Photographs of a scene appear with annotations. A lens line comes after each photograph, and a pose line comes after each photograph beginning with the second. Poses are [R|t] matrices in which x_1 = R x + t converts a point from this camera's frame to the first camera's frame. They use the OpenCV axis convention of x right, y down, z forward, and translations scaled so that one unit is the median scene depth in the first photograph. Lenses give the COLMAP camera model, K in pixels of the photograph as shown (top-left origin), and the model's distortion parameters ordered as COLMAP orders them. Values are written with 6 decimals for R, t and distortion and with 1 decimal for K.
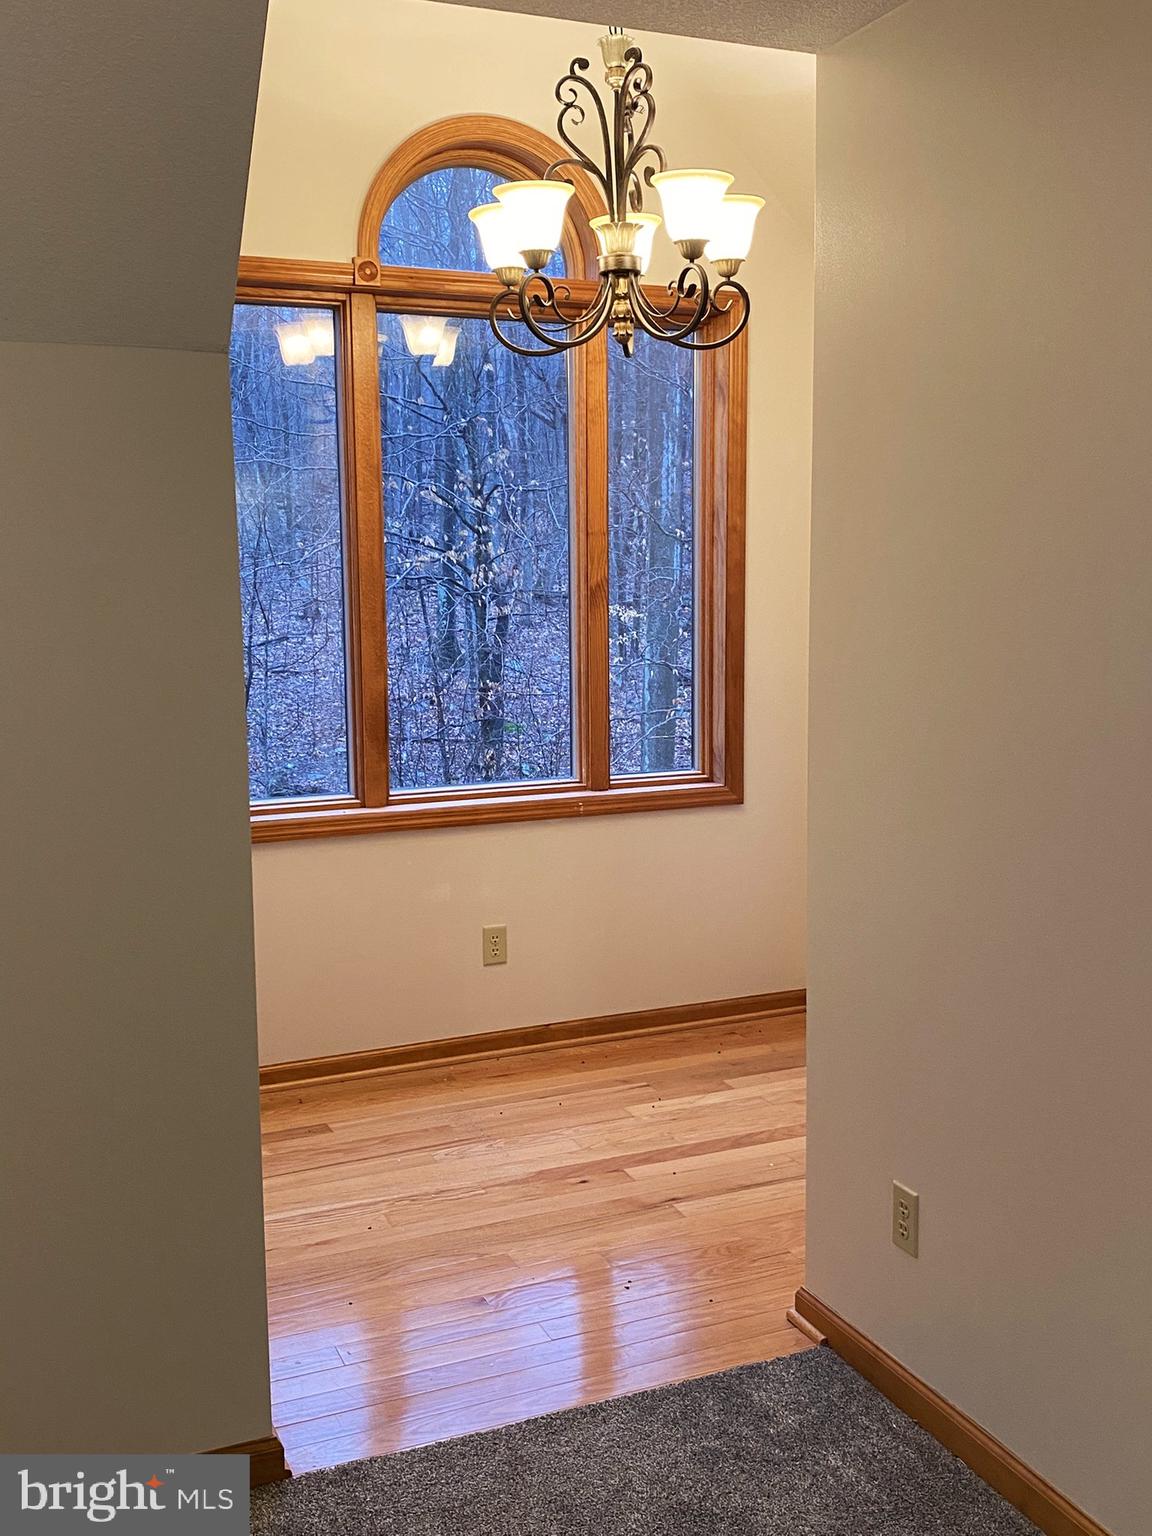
lens RADIAL K [[1501.3, 0, 575.4], [0, 1501.3, 743.2], [0, 0, 1]] dist [0.018936, 0.000000]
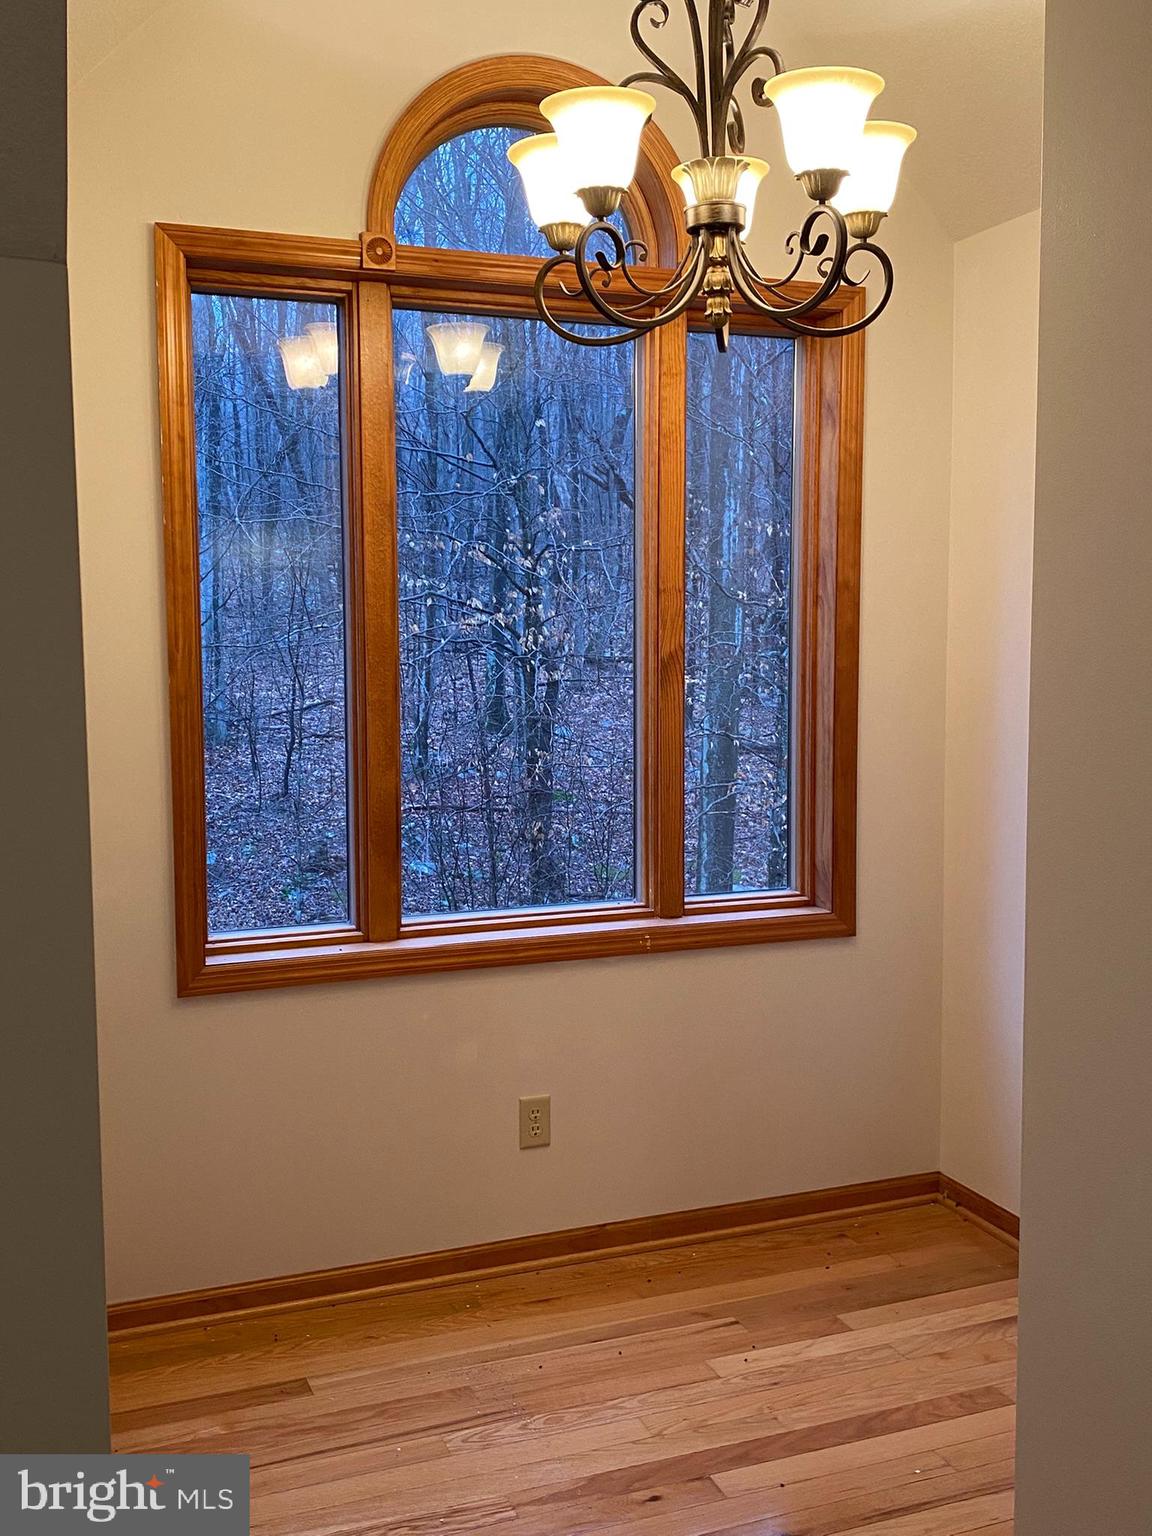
lens RADIAL K [[1501.3, 0, 578.9], [0, 1501.3, 744.7], [0, 0, 1]] dist [0.018936, 0.000000]
pose [[0.999491, 0.007901, -0.030910, -0.009211], [-0.009153, 0.999135, -0.040559, -0.028217], [0.030563, 0.040822, 0.998699, 0.226769]]
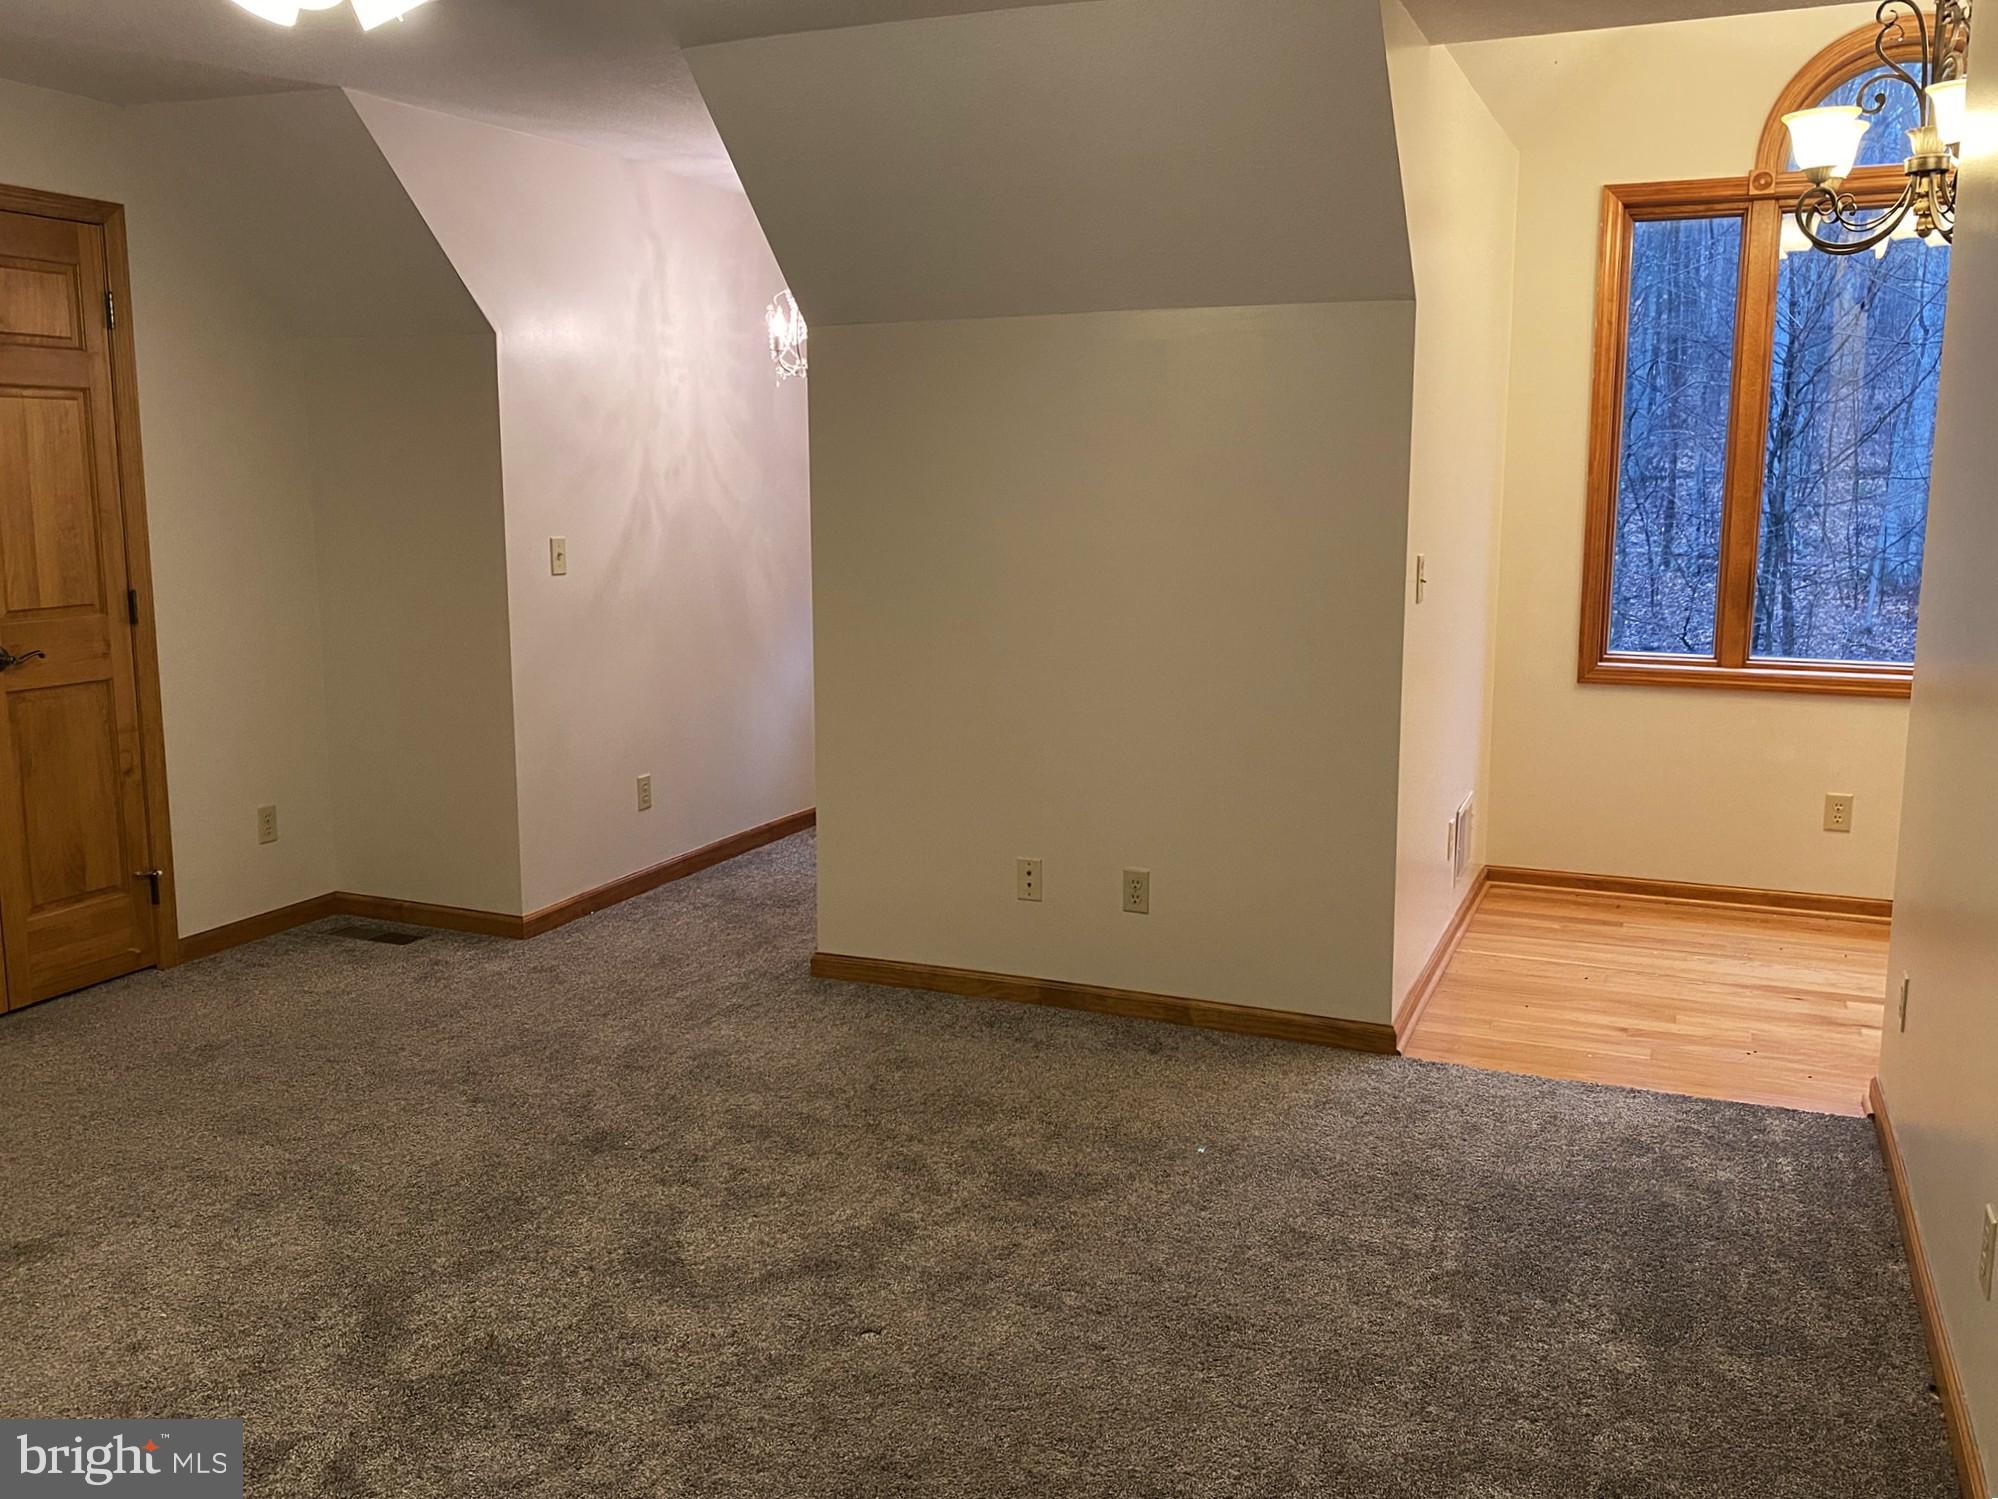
lens RADIAL K [[1644.3, 0, 996.0], [0, 1644.3, 708.5], [0, 0, 1]] dist [0.063481, -0.083204]
pose [[0.693295, 0.118161, -0.710901, 0.365032], [-0.099032, 0.992729, 0.068426, 0.042722], [0.713817, 0.022962, 0.699955, -0.241136]]
